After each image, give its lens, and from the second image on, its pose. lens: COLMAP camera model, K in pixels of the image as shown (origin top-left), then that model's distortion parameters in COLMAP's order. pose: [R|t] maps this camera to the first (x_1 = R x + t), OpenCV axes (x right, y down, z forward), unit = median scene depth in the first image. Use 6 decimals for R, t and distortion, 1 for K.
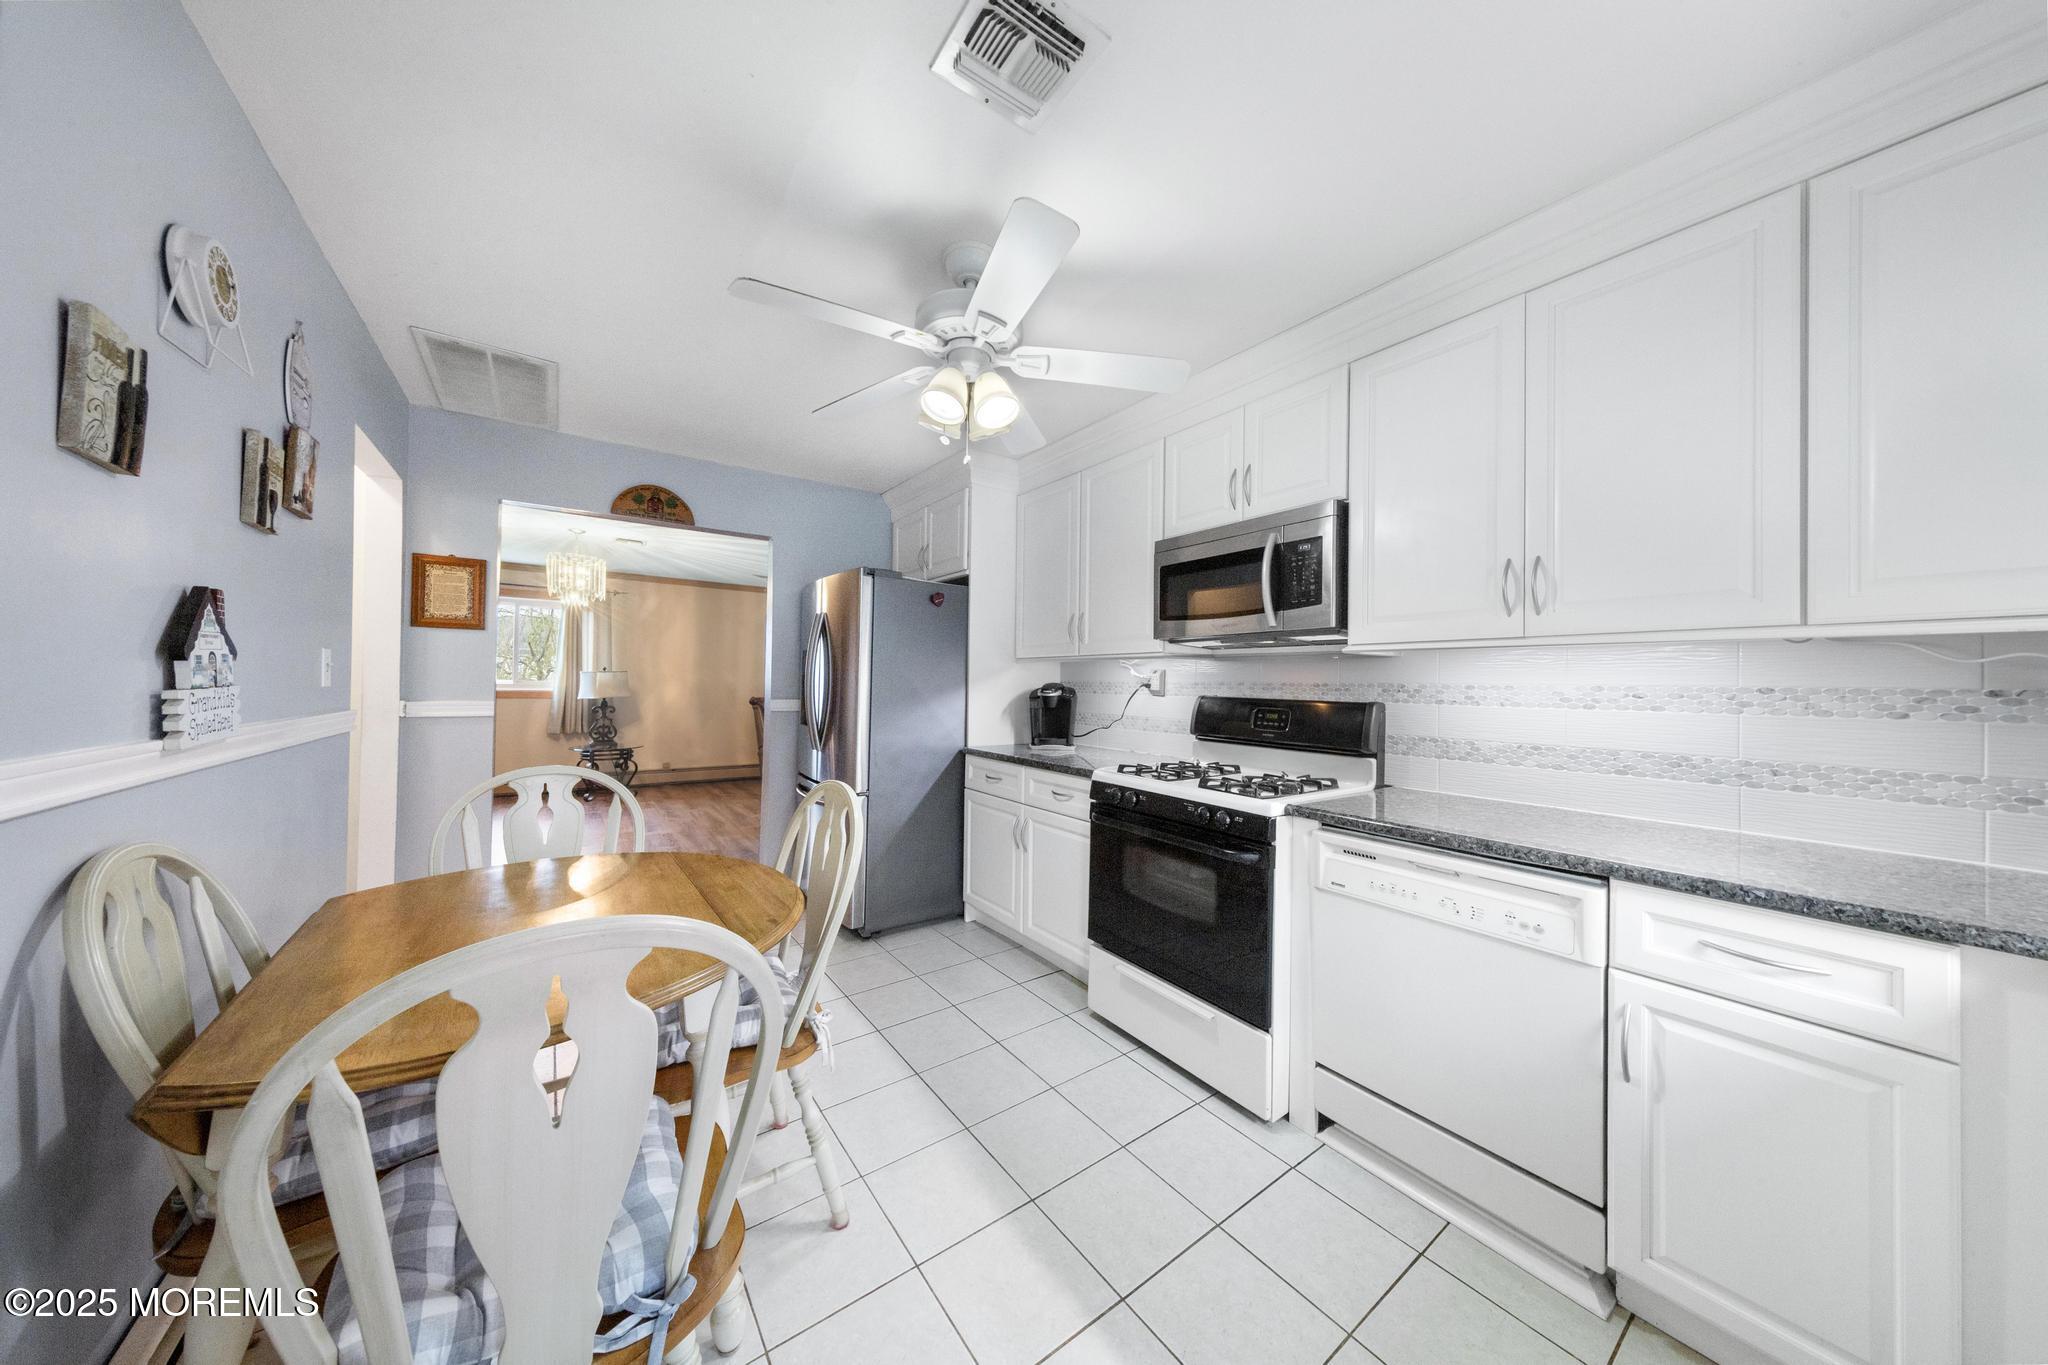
lens RADIAL K [[652.6, 0, 1034.1], [0, 652.6, 684.5], [0, 0, 1]] dist [0.006944, -0.000430]
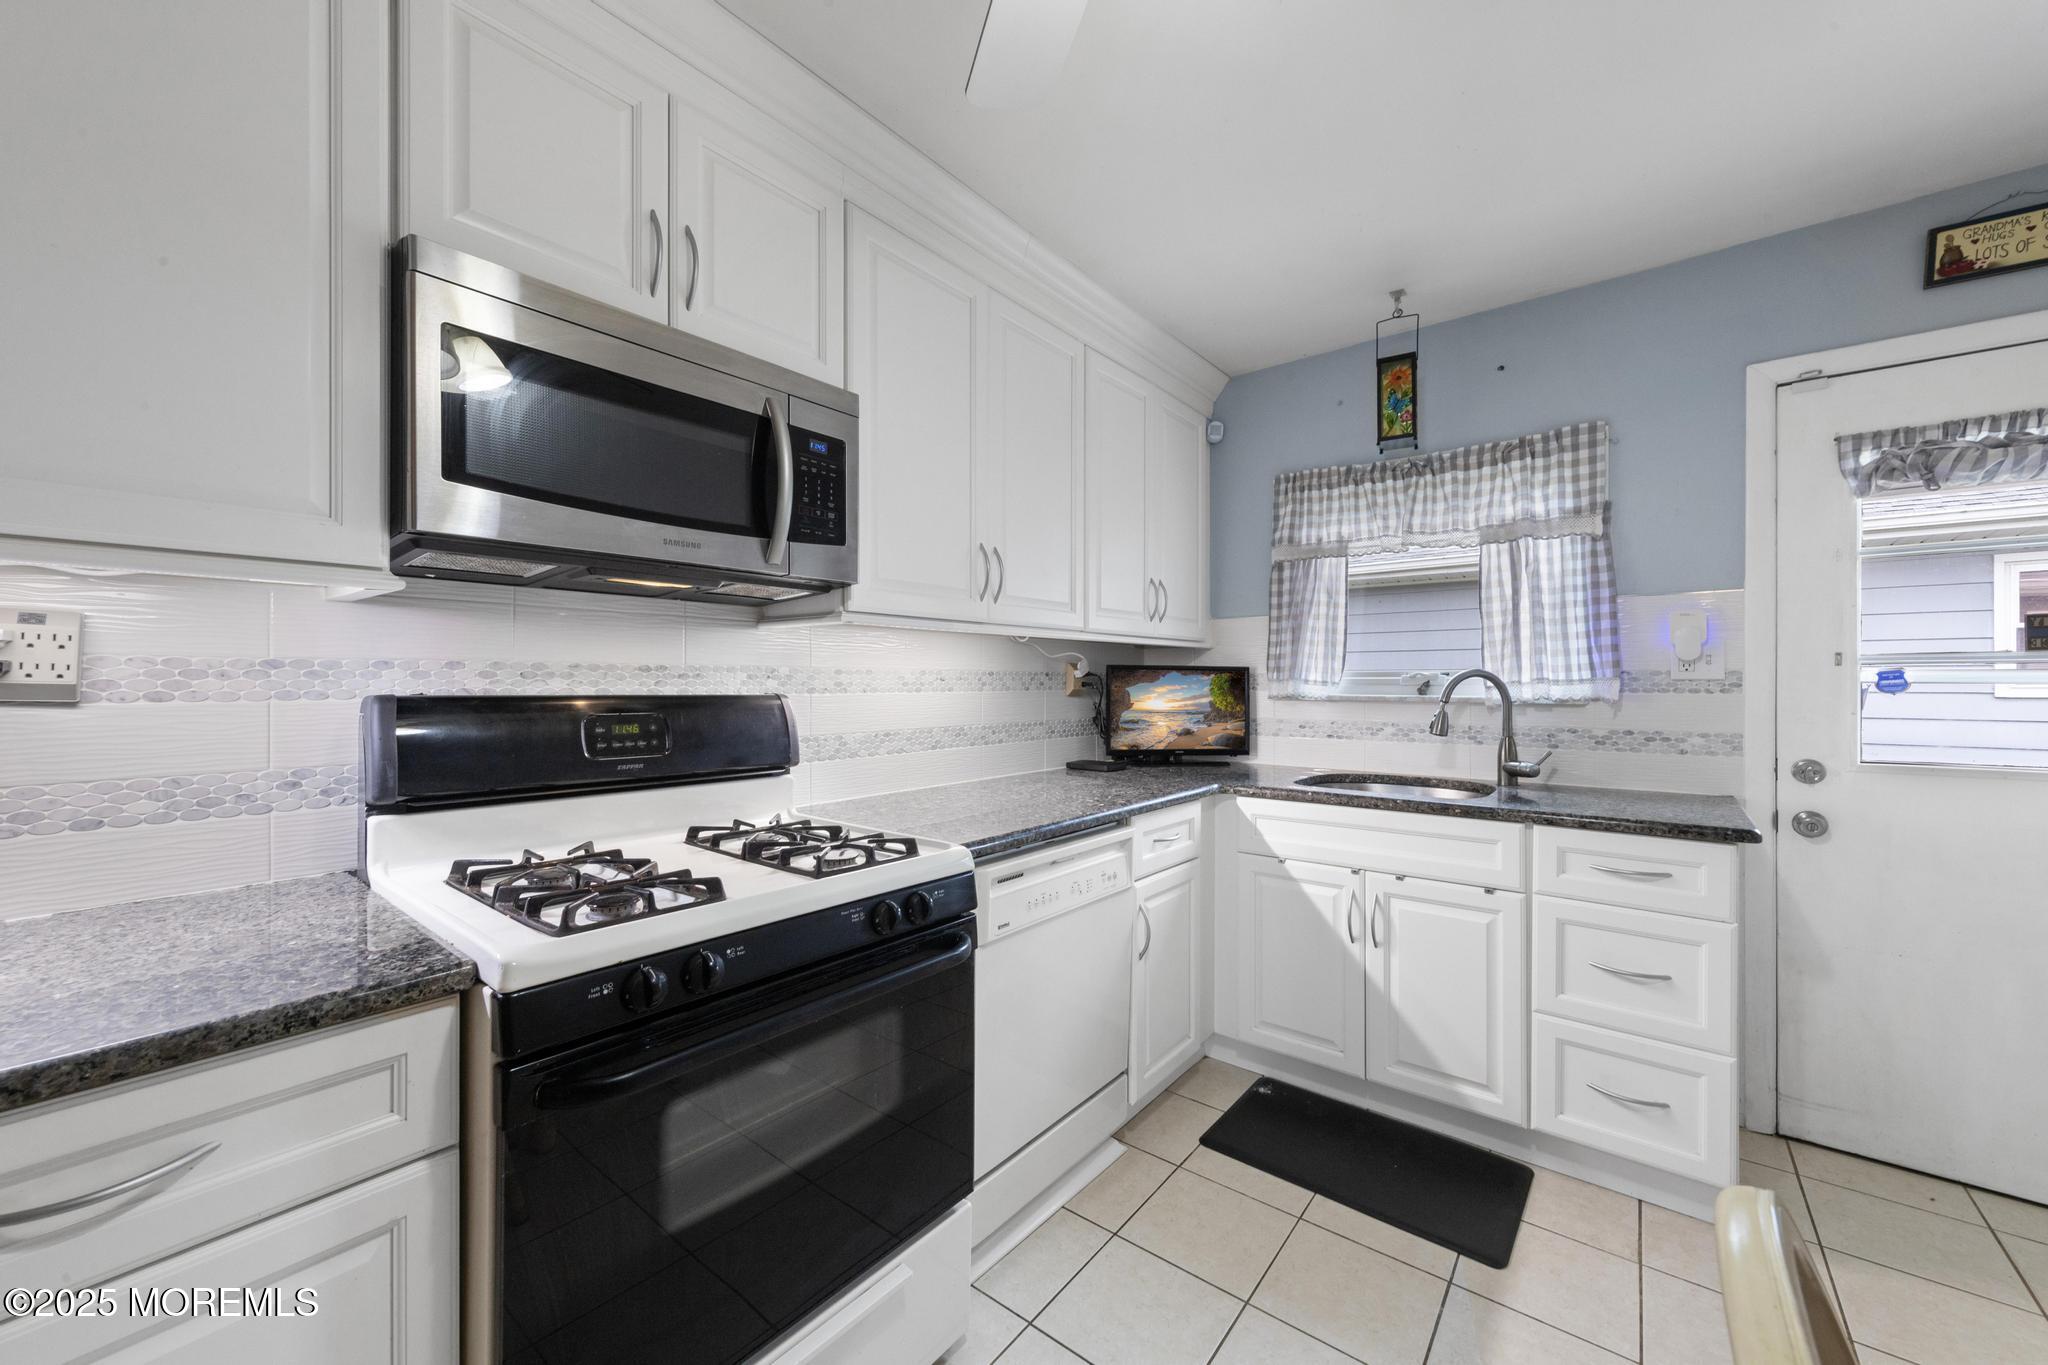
lens RADIAL K [[774.4, 0, 1022.8], [0, 774.4, 680.7], [0, 0, 1]] dist [0.002066, -0.000046]
pose [[-0.262005, -0.015582, 0.964941, -0.357771], [-0.005501, 0.999878, 0.014652, 0.000027], [-0.965051, -0.001470, -0.262059, 1.023152]]
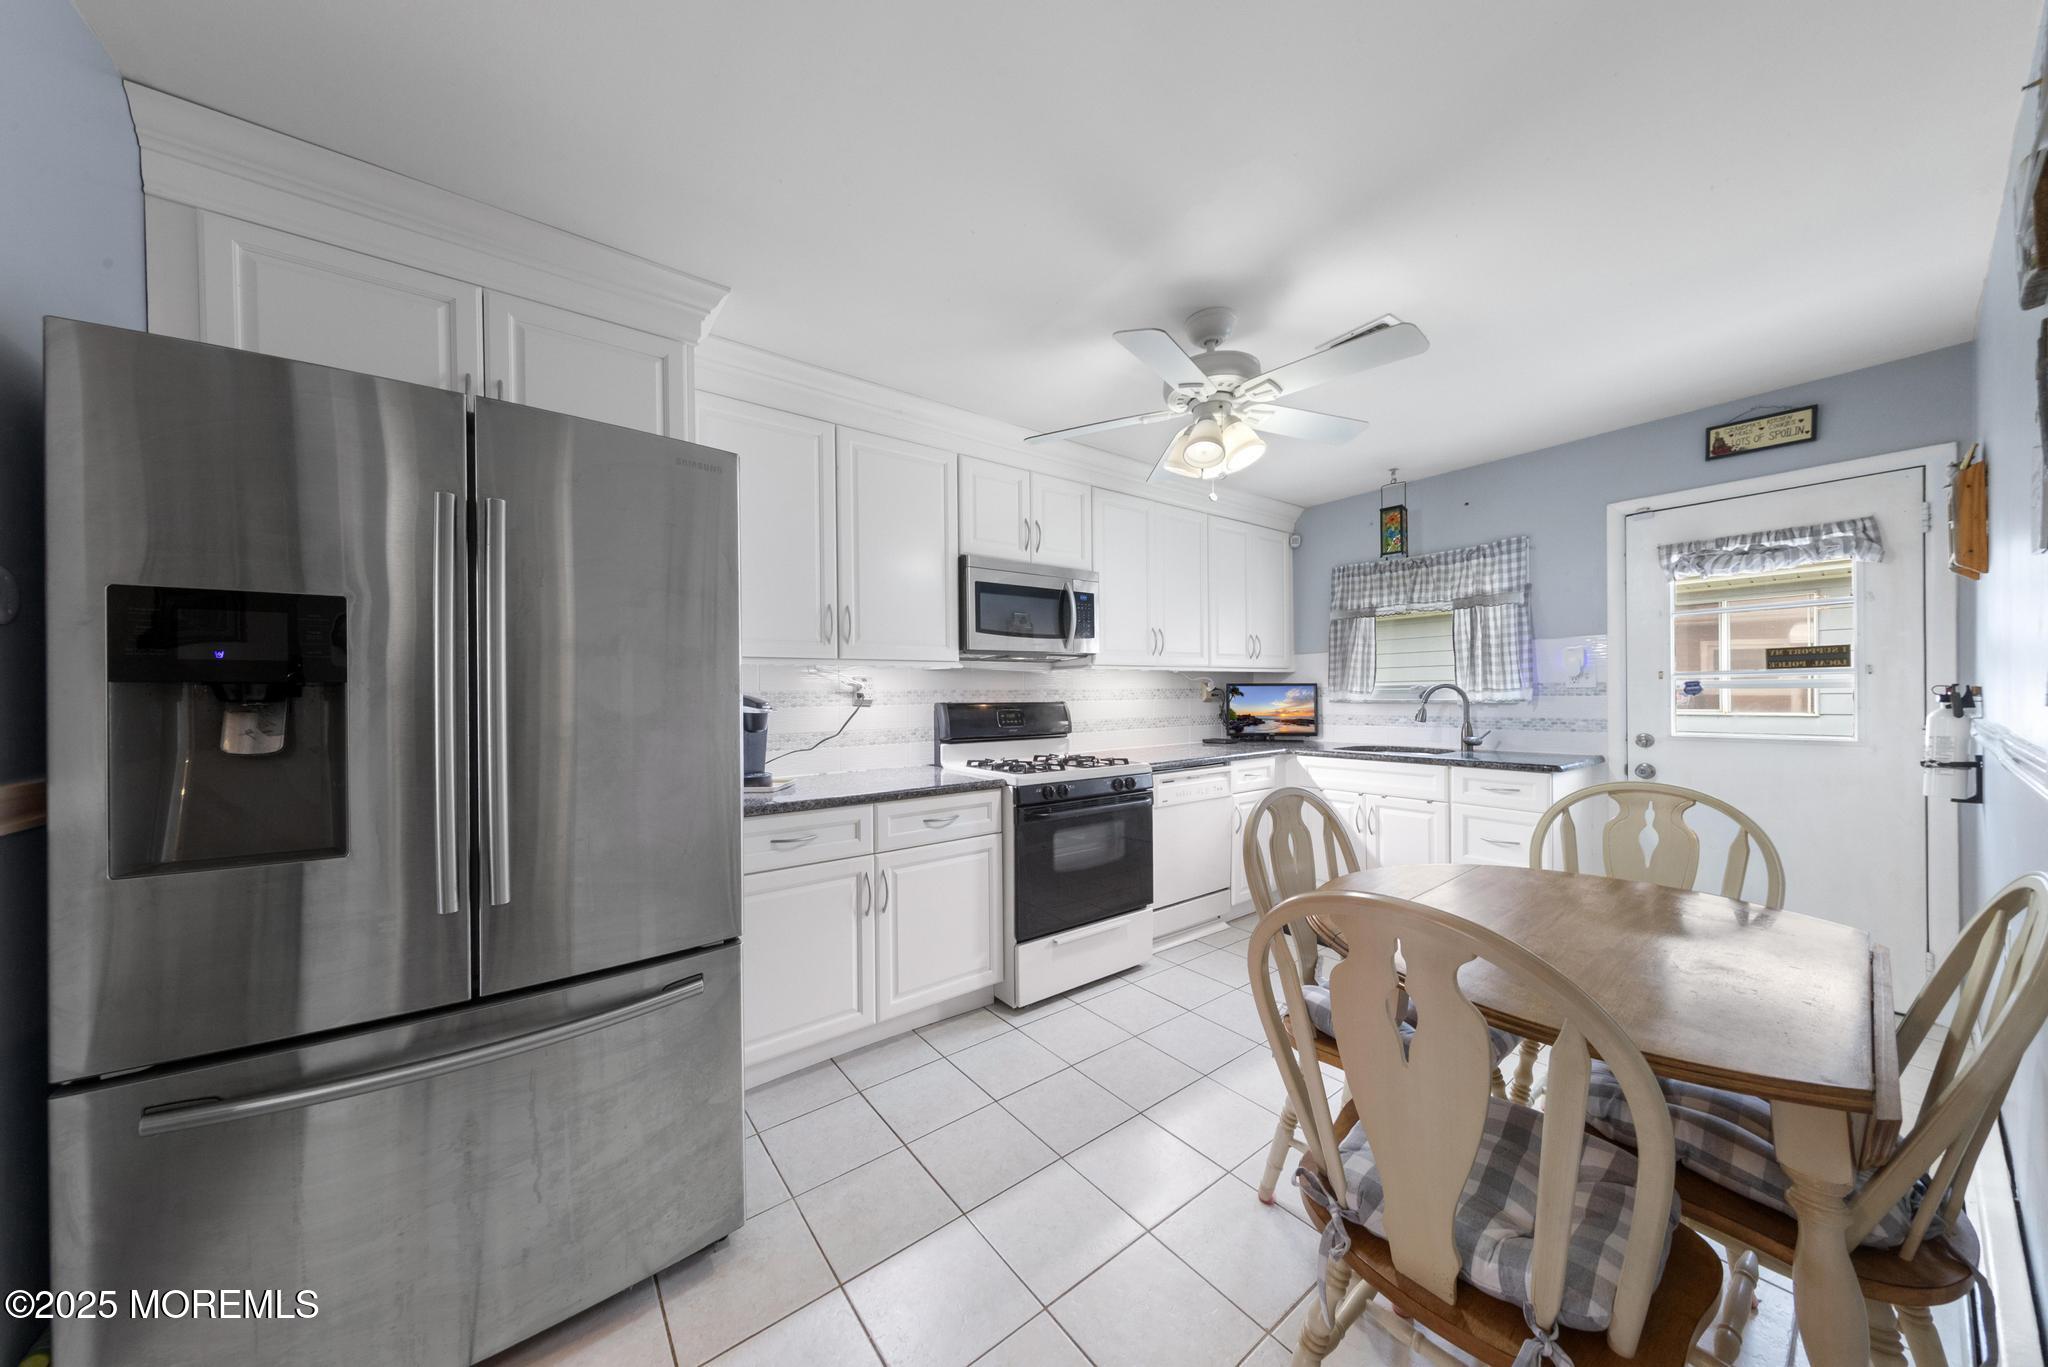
lens RADIAL K [[652.6, 0, 1022.4], [0, 652.6, 701.4], [0, 0, 1]] dist [0.006944, -0.000430]
pose [[-0.015716, -0.027288, 0.999504, -1.094327], [0.011928, 0.999551, 0.027477, -0.017331], [-0.999805, 0.012354, -0.015384, 1.185309]]
